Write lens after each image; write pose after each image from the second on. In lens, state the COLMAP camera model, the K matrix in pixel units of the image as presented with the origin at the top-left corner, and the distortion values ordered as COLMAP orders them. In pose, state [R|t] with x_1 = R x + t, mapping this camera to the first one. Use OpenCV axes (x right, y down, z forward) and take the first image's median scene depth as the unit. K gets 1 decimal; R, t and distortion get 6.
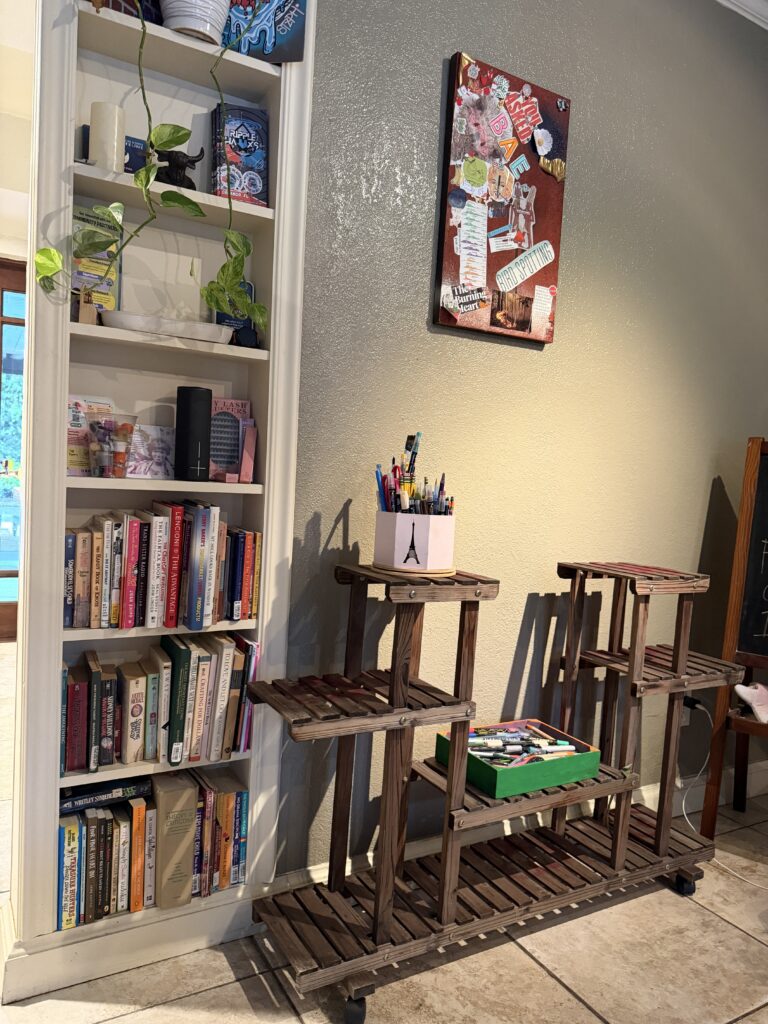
lens RADIAL K [[741.2, 0, 385.4], [0, 741.2, 519.4], [0, 0, 1]] dist [0.128894, -0.249909]
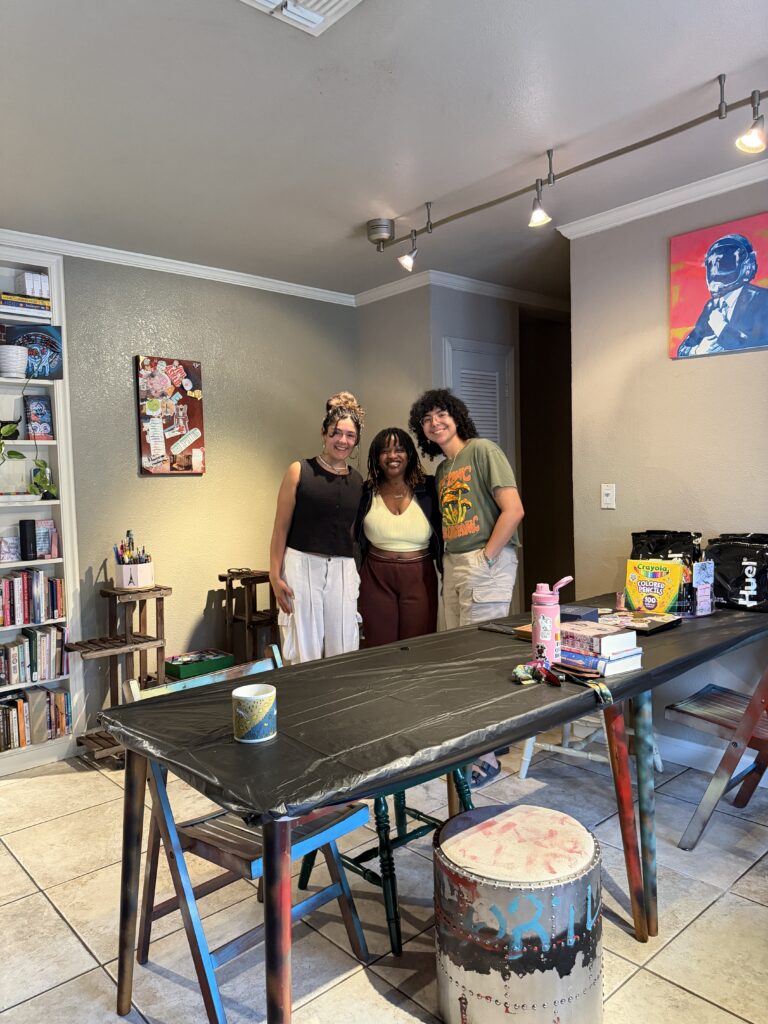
lens RADIAL K [[741.2, 0, 385.4], [0, 741.2, 519.4], [0, 0, 1]] dist [0.128894, -0.249909]
pose [[0.973712, -0.095743, 0.206686, 0.332546], [0.096434, 0.995316, 0.006752, -0.084528], [-0.206364, 0.013357, 0.978384, -1.461411]]
